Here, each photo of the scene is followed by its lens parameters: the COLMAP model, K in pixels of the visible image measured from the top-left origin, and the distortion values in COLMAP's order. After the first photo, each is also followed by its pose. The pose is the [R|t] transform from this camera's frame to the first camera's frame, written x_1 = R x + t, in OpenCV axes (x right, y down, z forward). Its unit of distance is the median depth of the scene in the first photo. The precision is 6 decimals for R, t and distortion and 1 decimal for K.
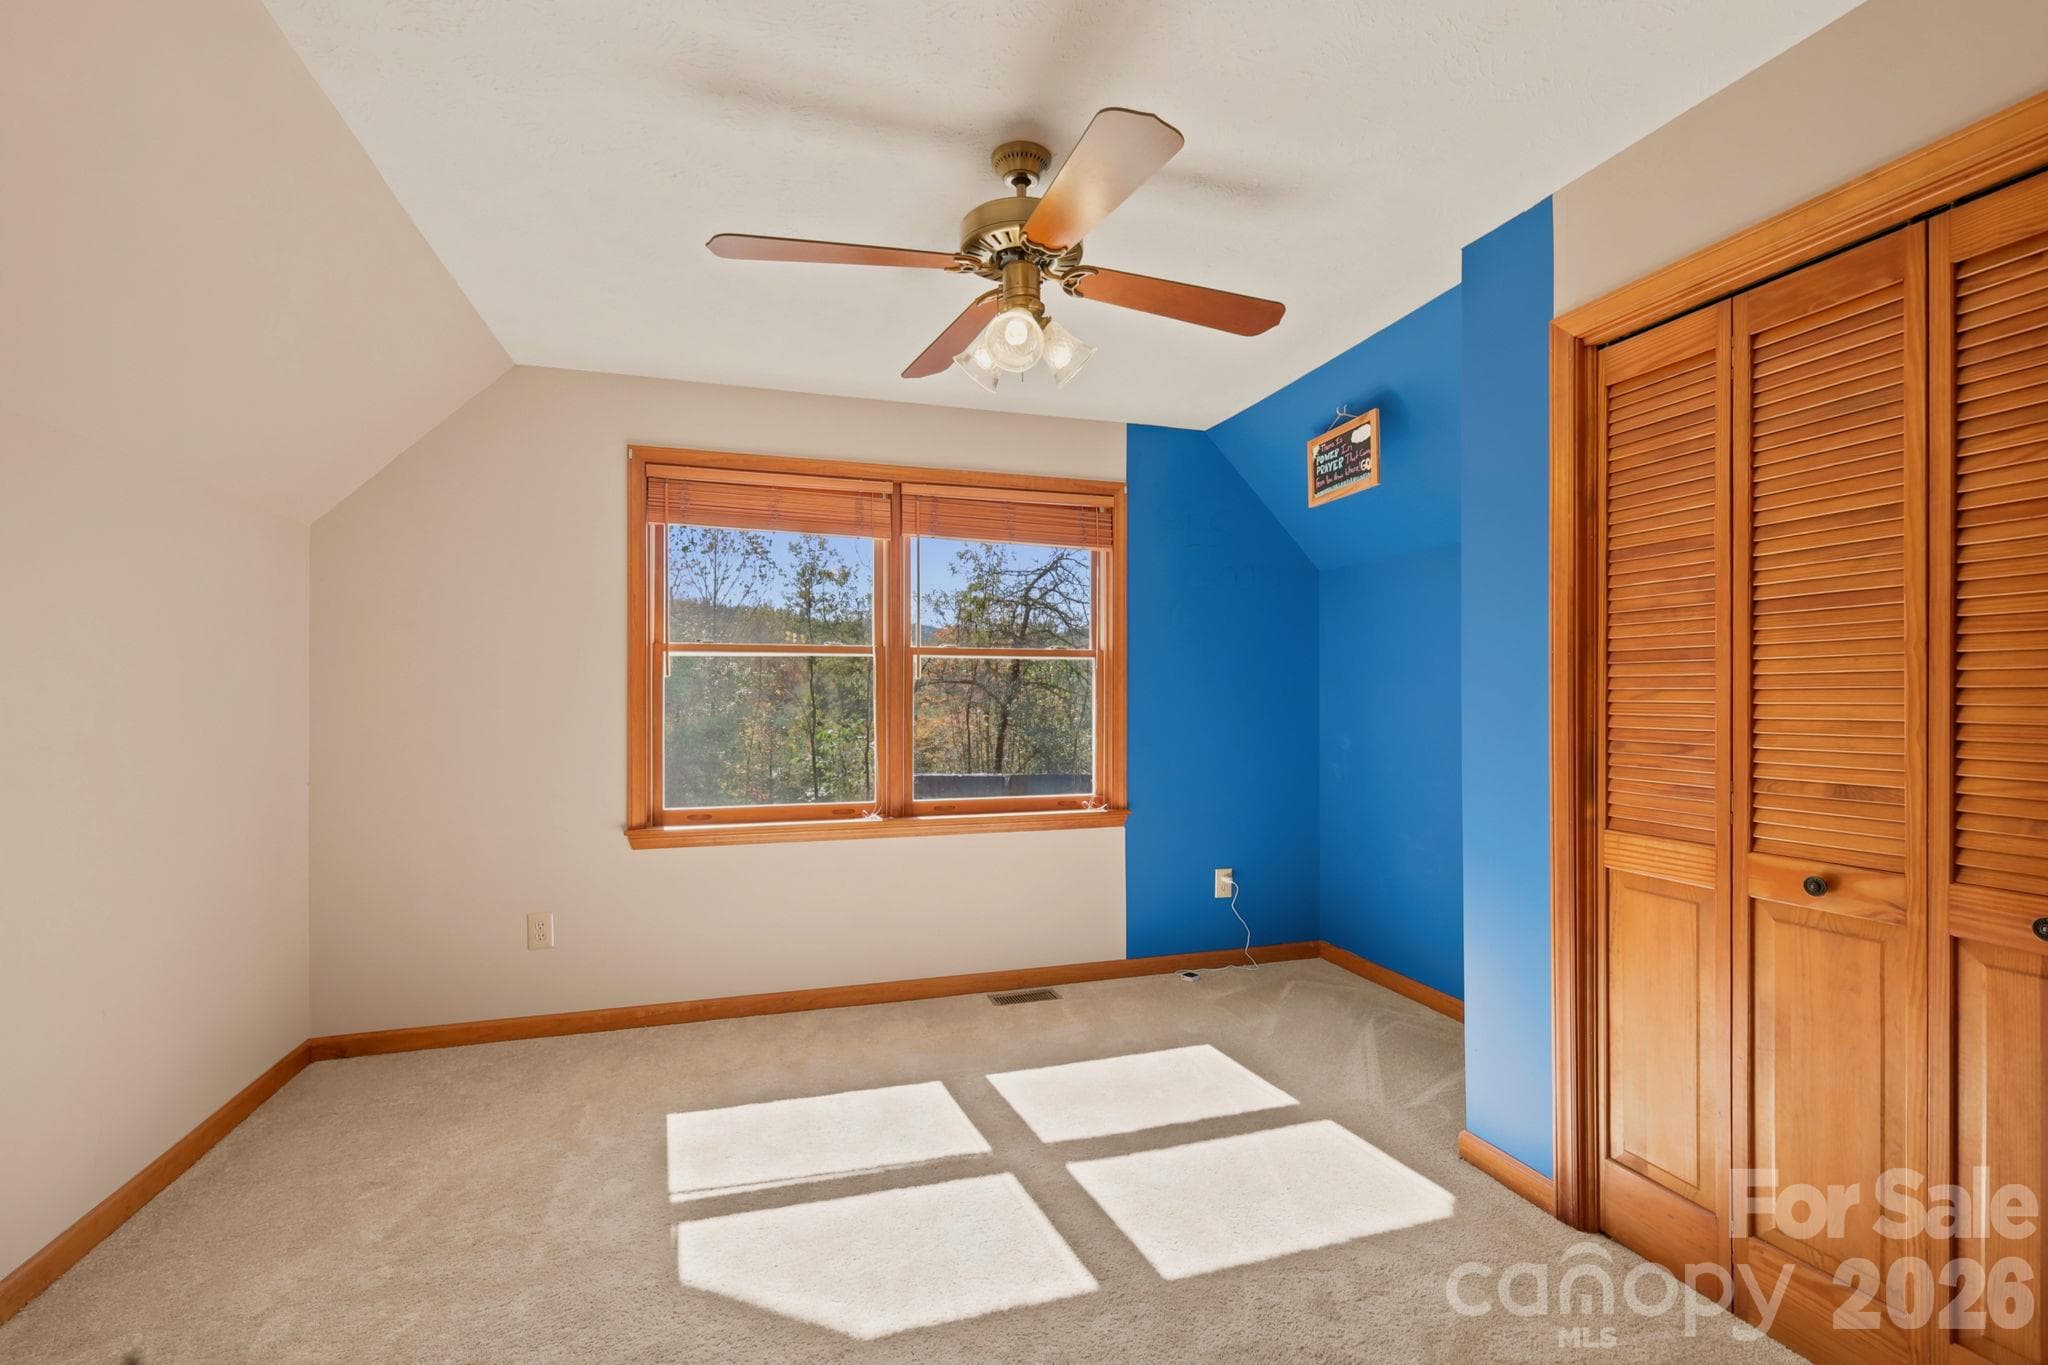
lens RADIAL K [[921.0, 0, 1015.4], [0, 921.0, 681.7], [0, 0, 1]] dist [0.010470, -0.000108]
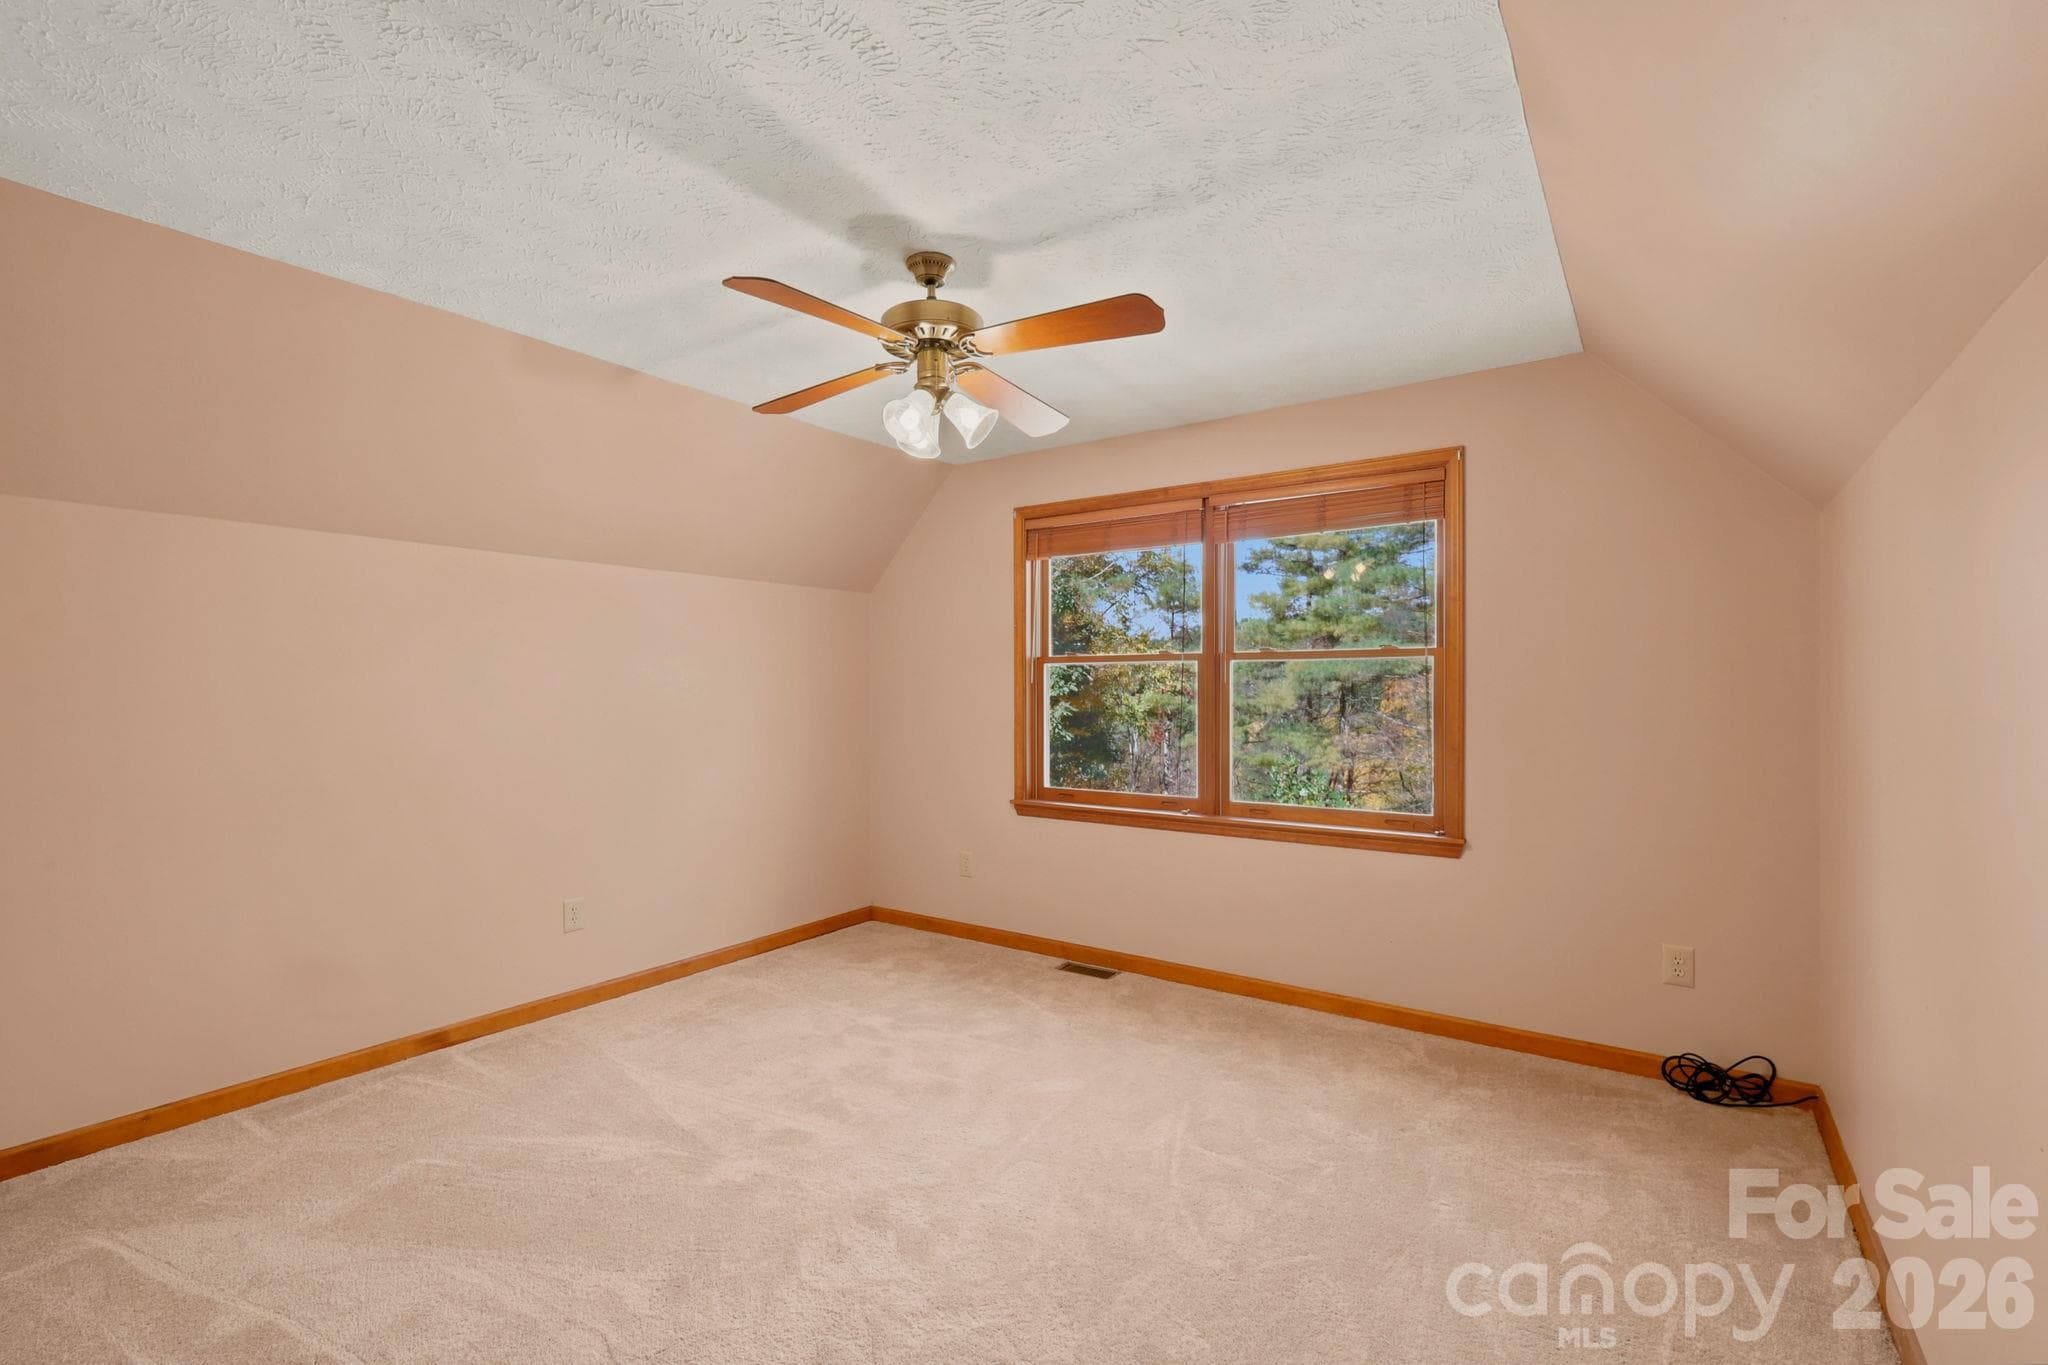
lens RADIAL K [[921.0, 0, 1017.4], [0, 921.0, 684.7], [0, 0, 1]] dist [0.010470, -0.000108]
pose [[0.620299, -0.009561, -0.784307, 0.728652], [0.007492, 0.999952, -0.006264, 0.004749], [0.784330, -0.001990, 0.620341, 0.220542]]
